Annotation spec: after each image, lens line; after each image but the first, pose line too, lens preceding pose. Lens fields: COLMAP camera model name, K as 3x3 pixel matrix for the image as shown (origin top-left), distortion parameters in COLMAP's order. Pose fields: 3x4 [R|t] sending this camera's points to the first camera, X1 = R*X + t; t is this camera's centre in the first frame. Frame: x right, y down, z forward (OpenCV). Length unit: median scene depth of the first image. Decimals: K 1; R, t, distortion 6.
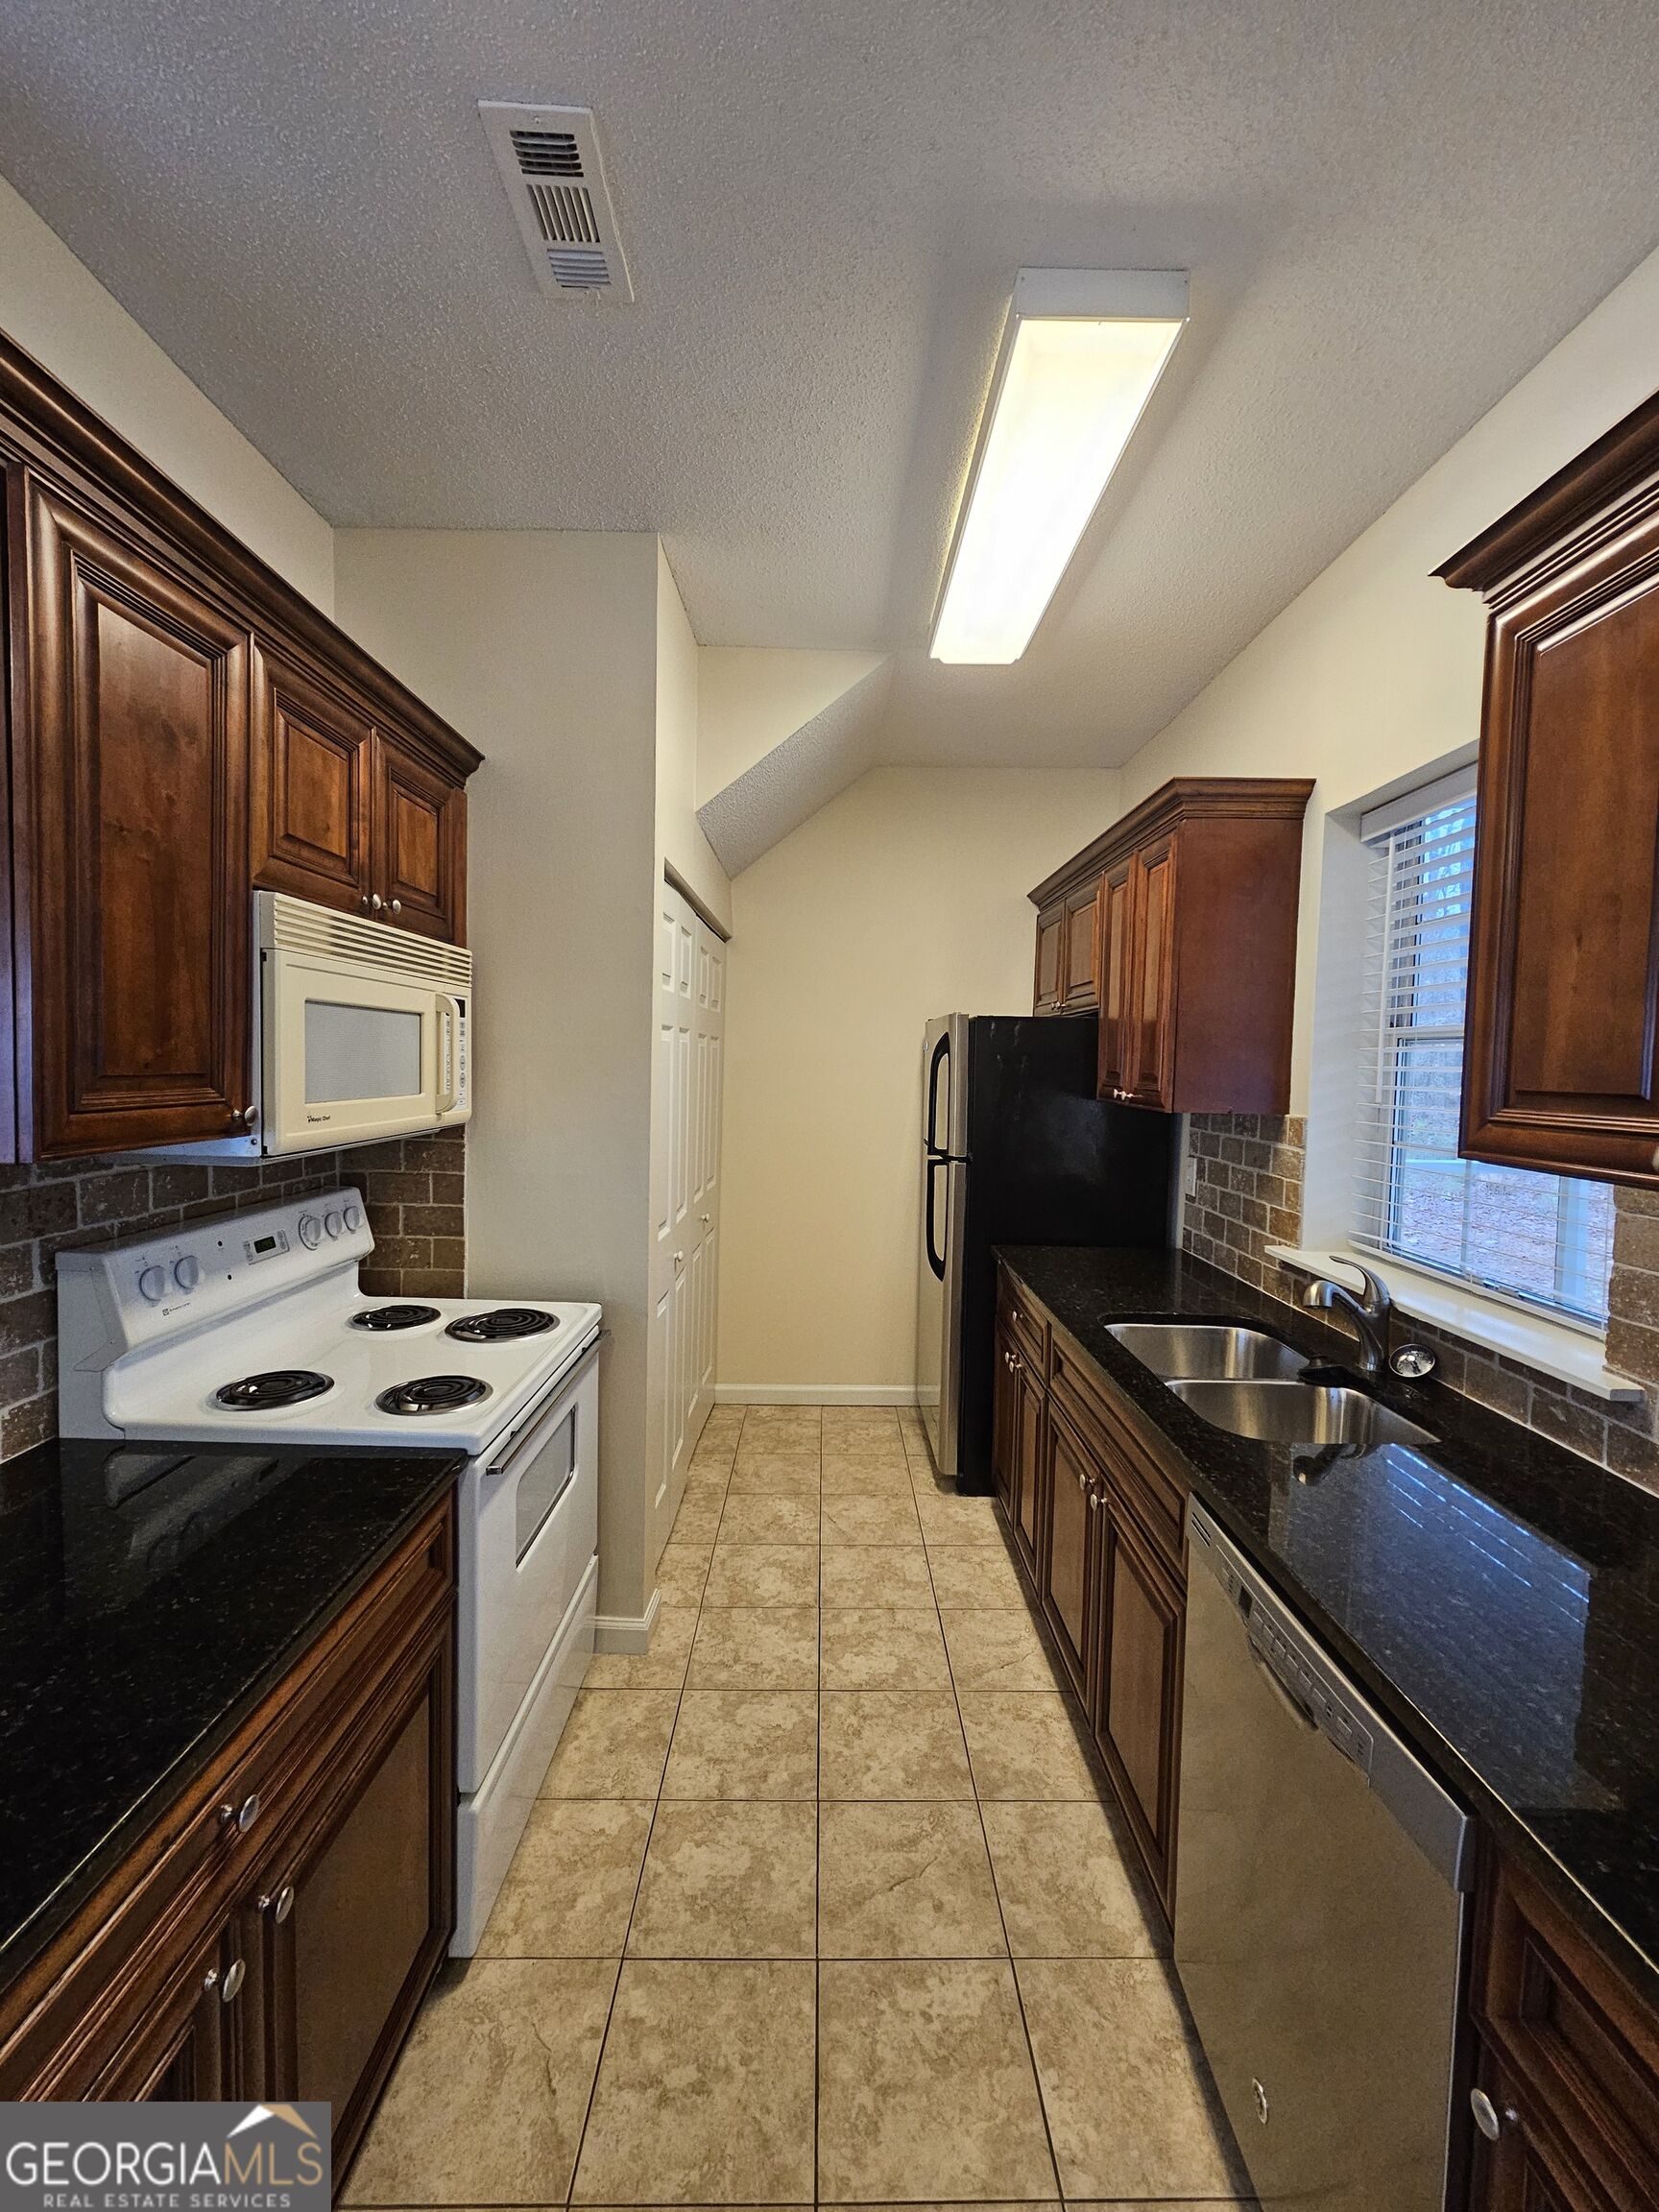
lens RADIAL K [[907.1, 0, 842.7], [0, 907.1, 1108.8], [0, 0, 1]] dist [0.002722, -0.001011]
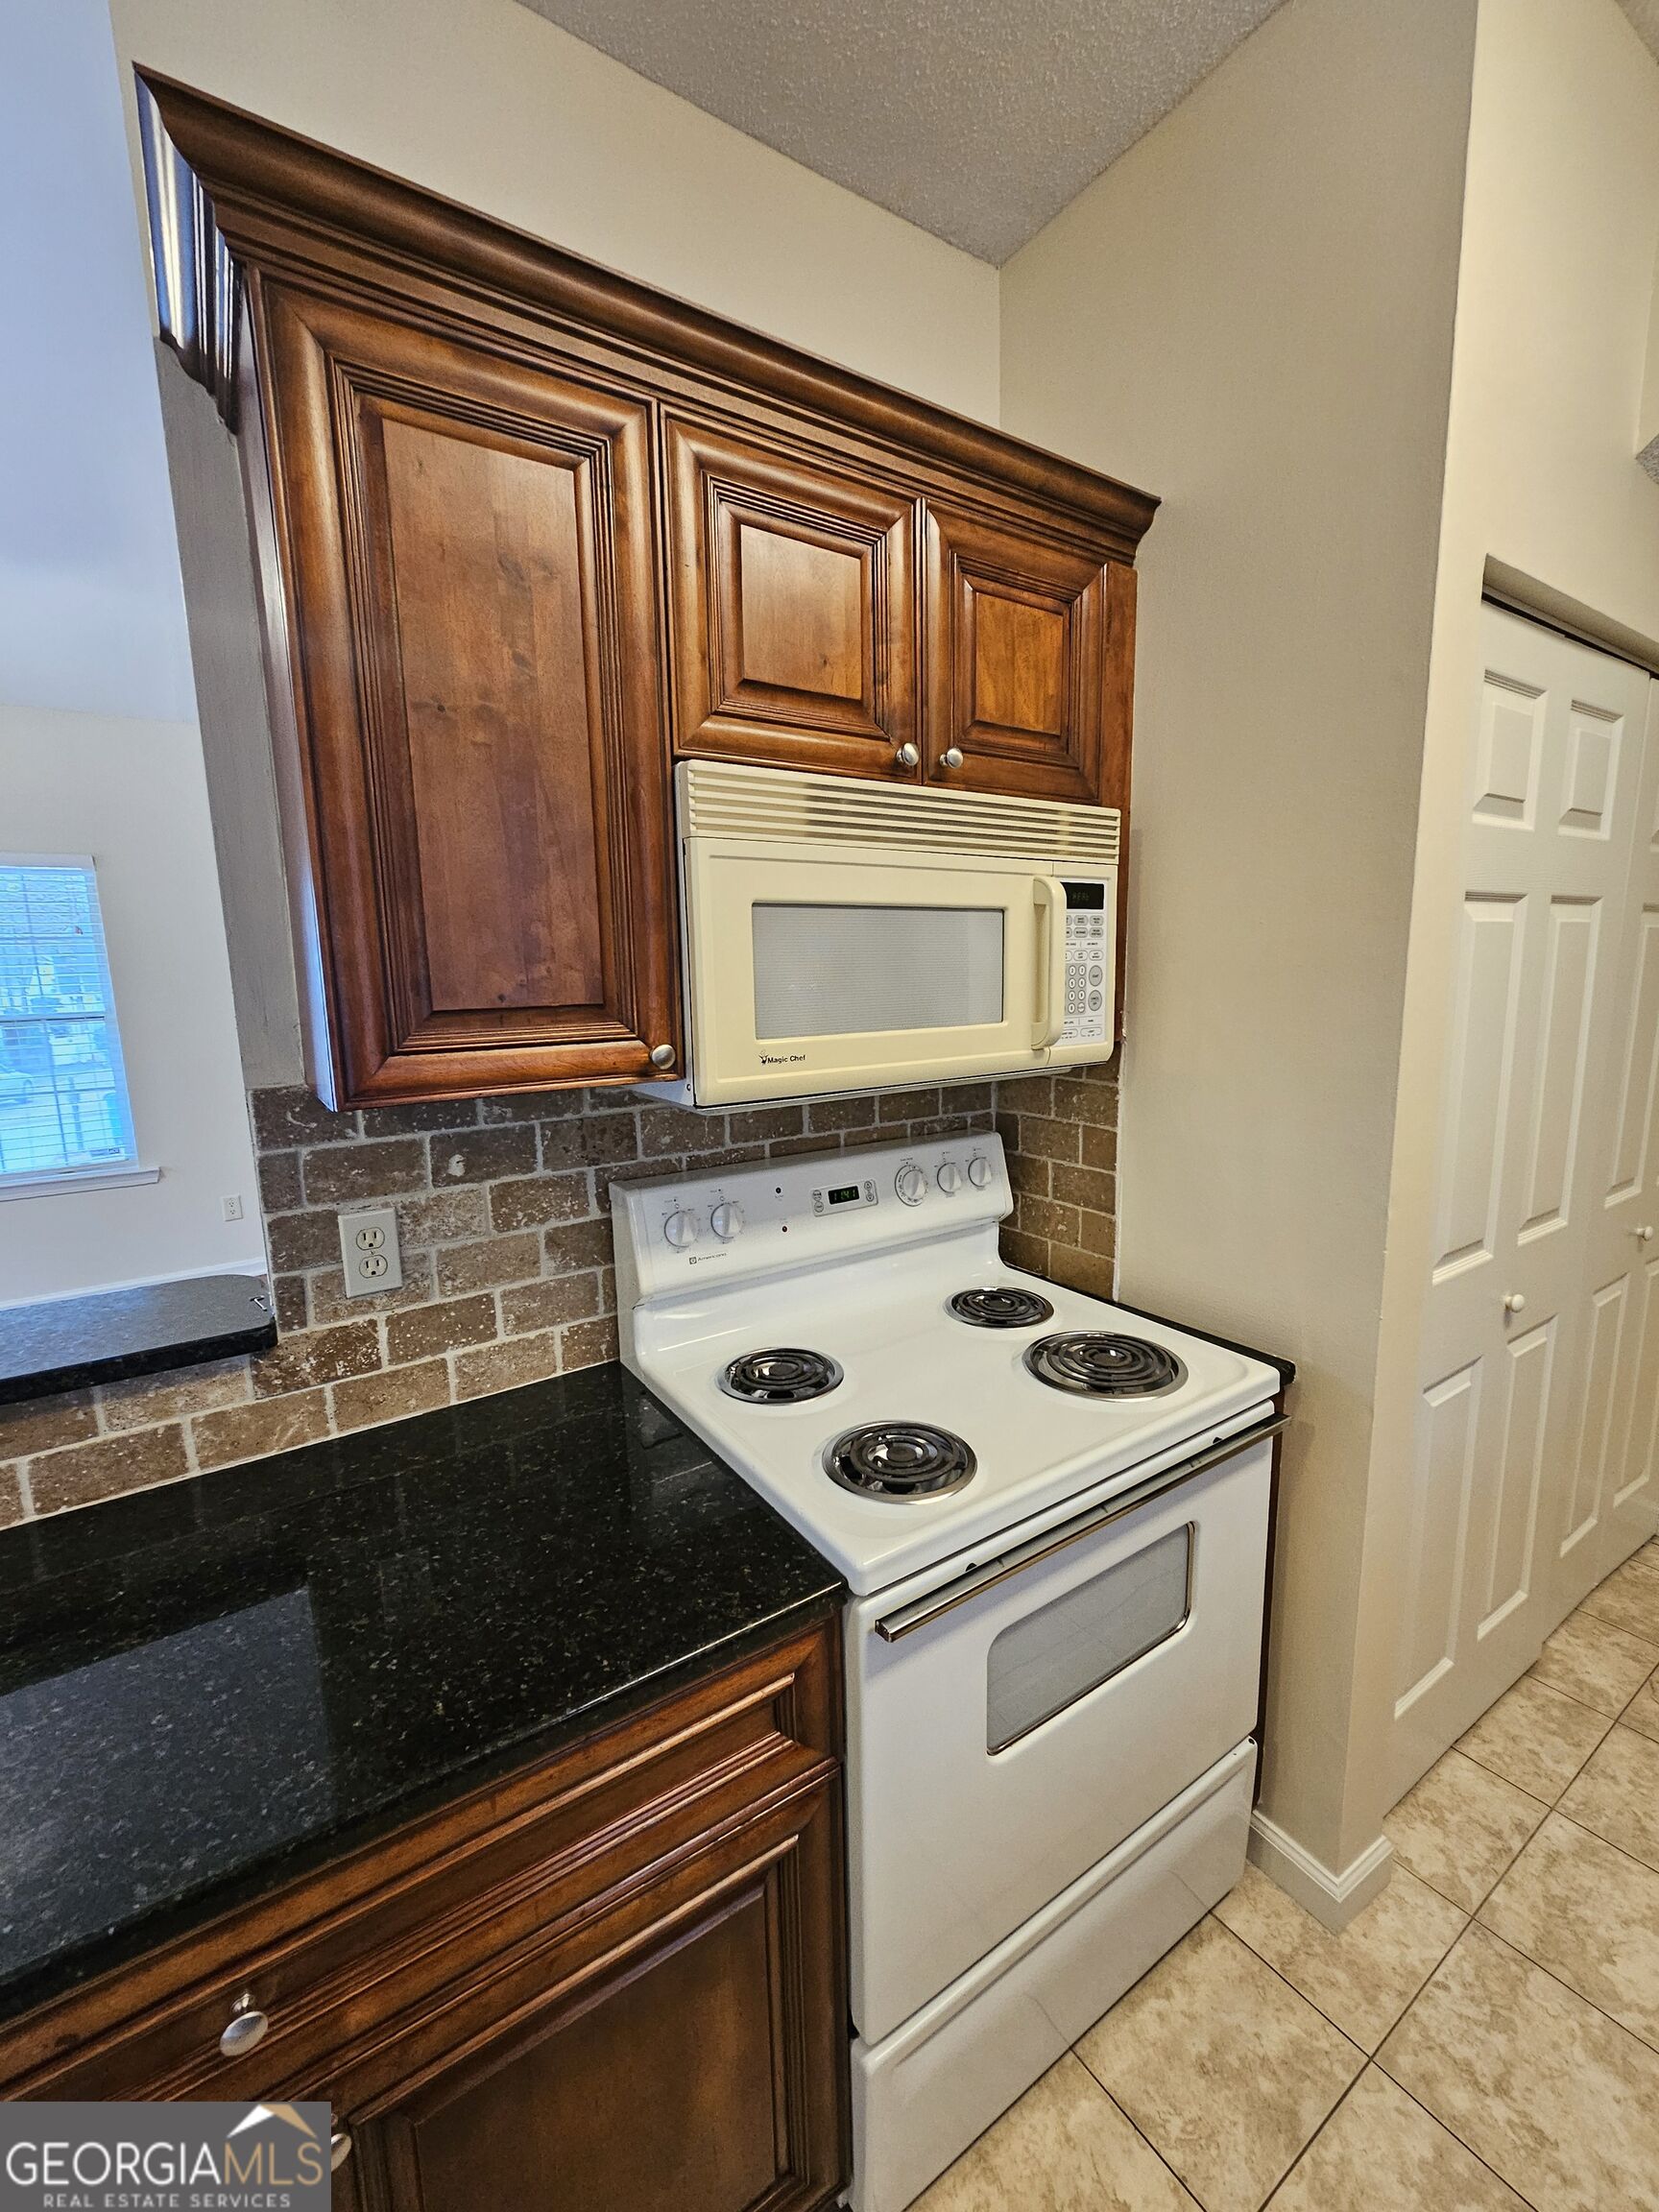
lens RADIAL K [[907.1, 0, 841.5], [0, 907.1, 1108.2], [0, 0, 1]] dist [0.002722, -0.001011]
pose [[0.549206, 0.095738, -0.830185, 0.067141], [-0.011228, 0.994172, 0.107221, -0.023323], [0.835612, -0.049565, 0.547080, 0.473592]]
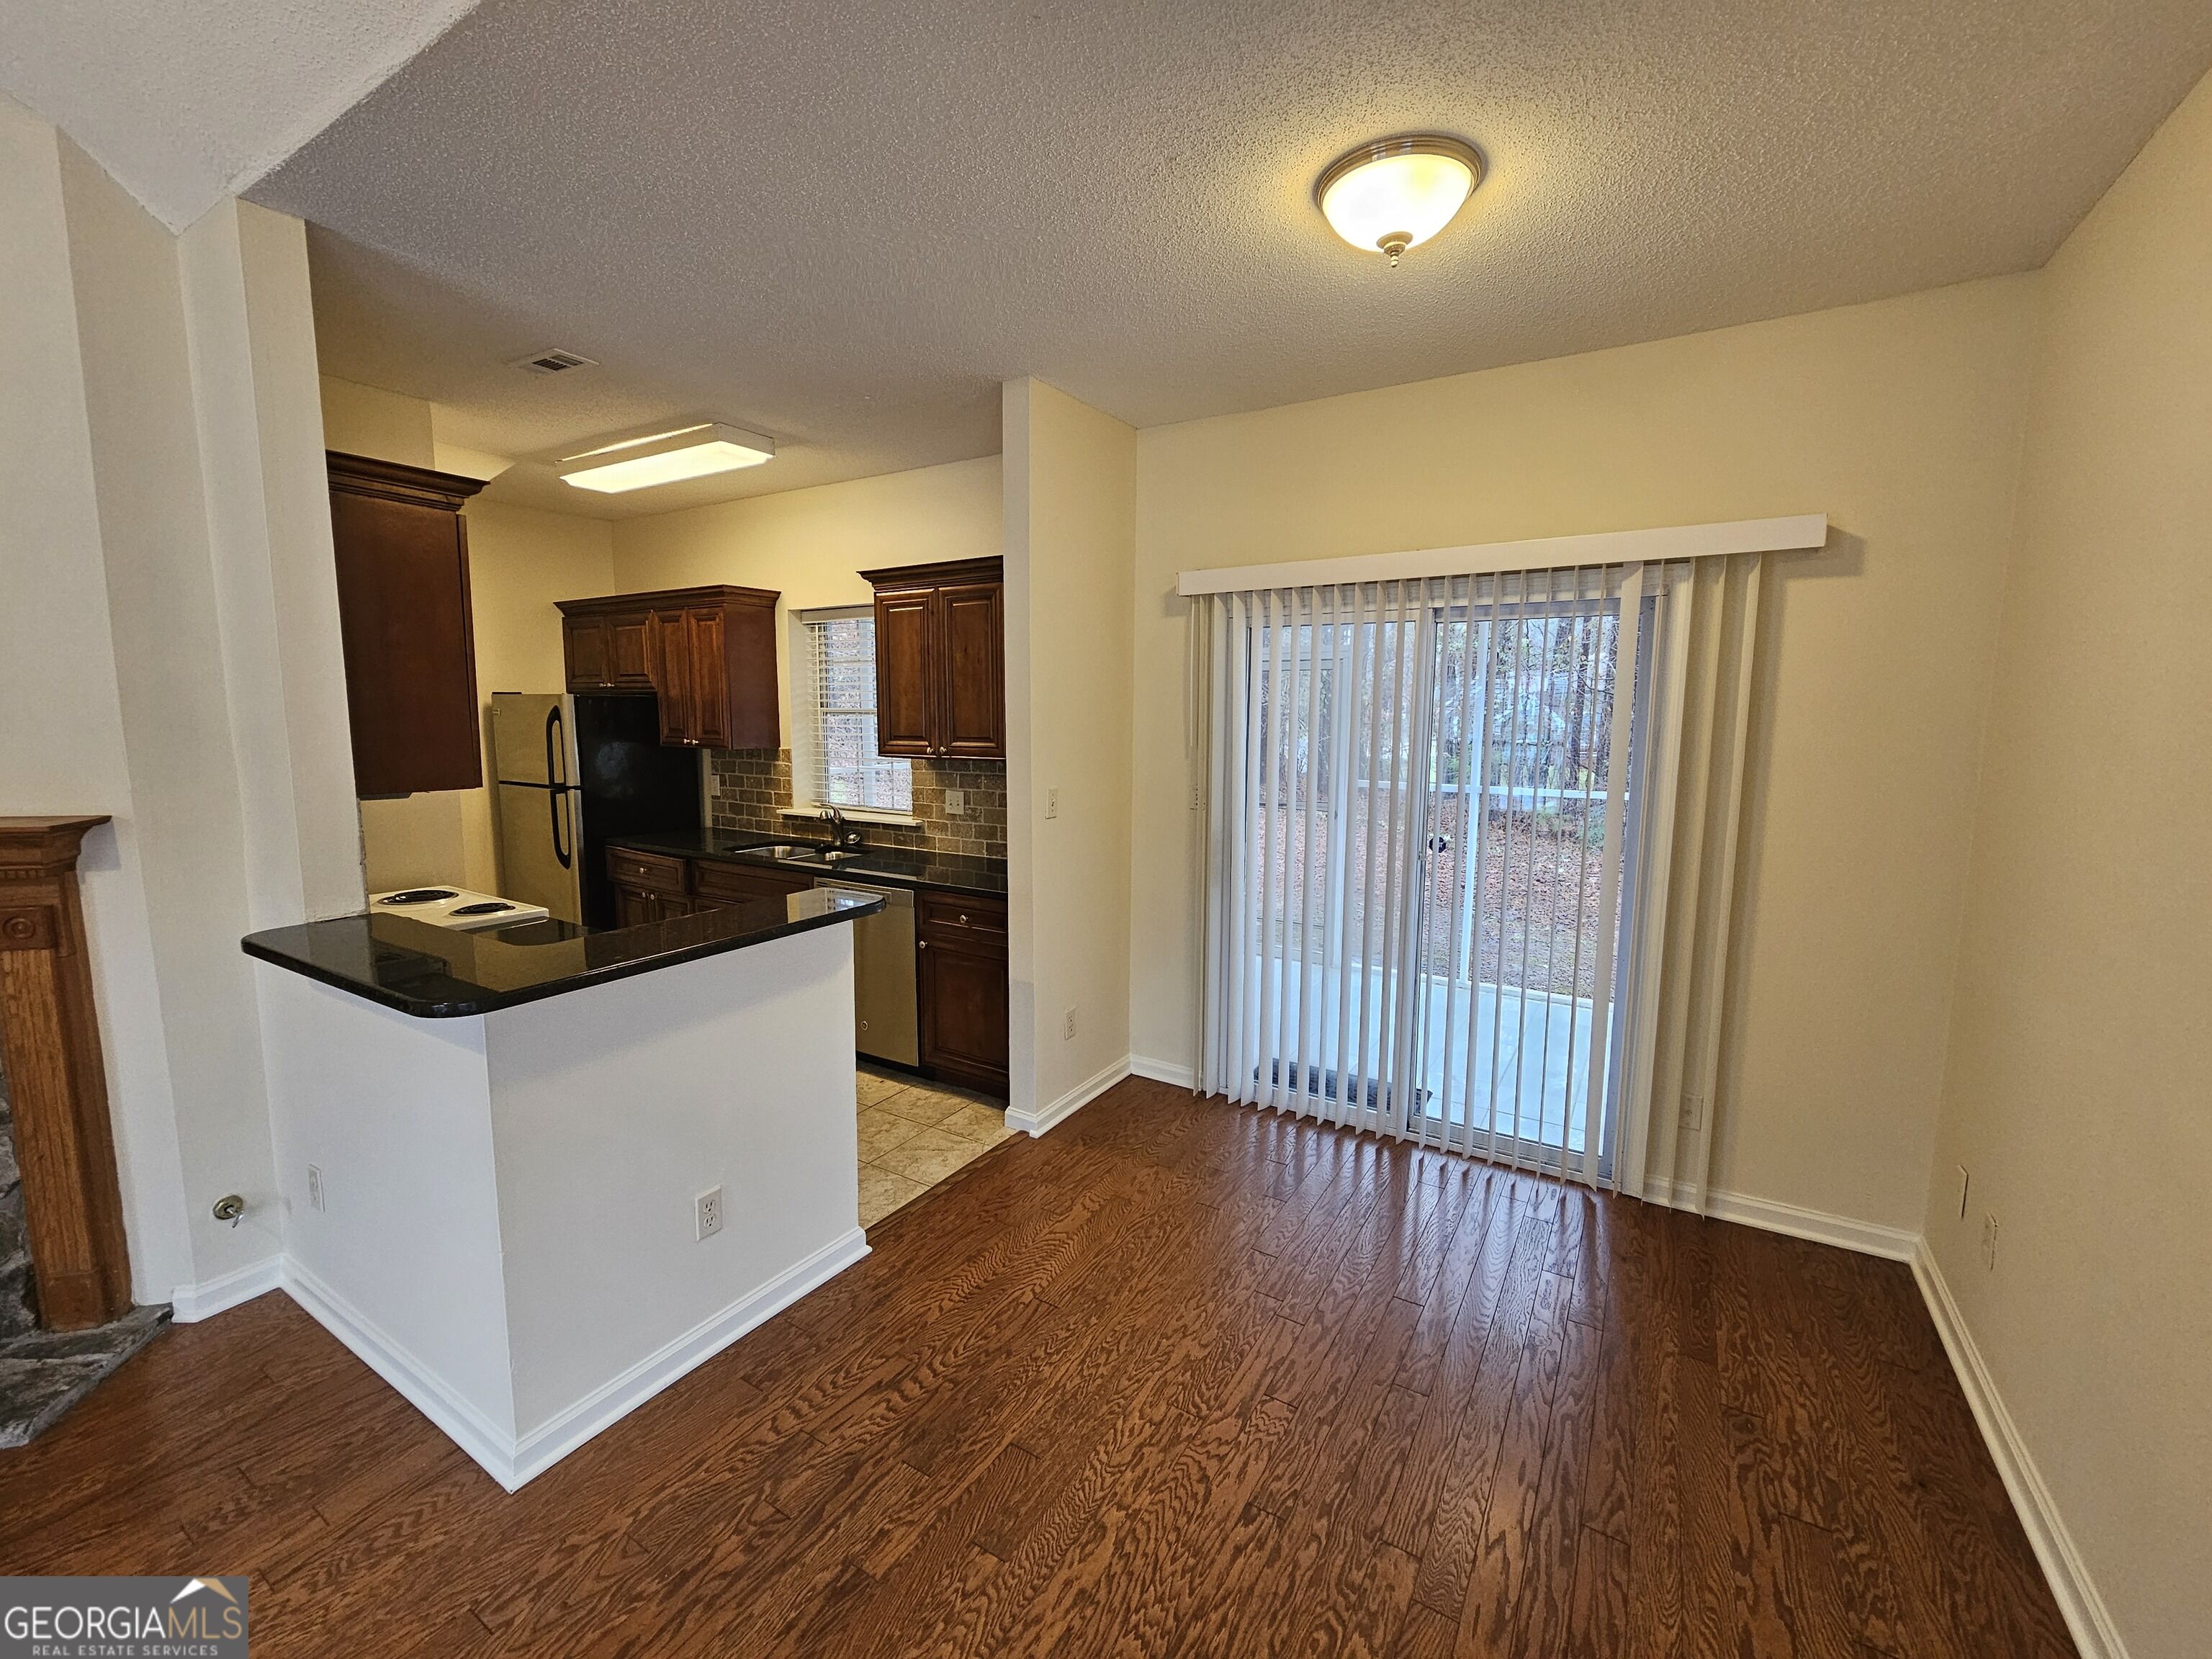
lens RADIAL K [[907.1, 0, 1112.3], [0, 907.1, 824.1], [0, 0, 1]] dist [0.002722, -0.001011]
pose [[0.535492, -0.120440, 0.835908, -1.060149], [0.049716, 0.992558, 0.111162, -0.015867], [-0.843076, -0.017969, 0.537494, -0.957545]]
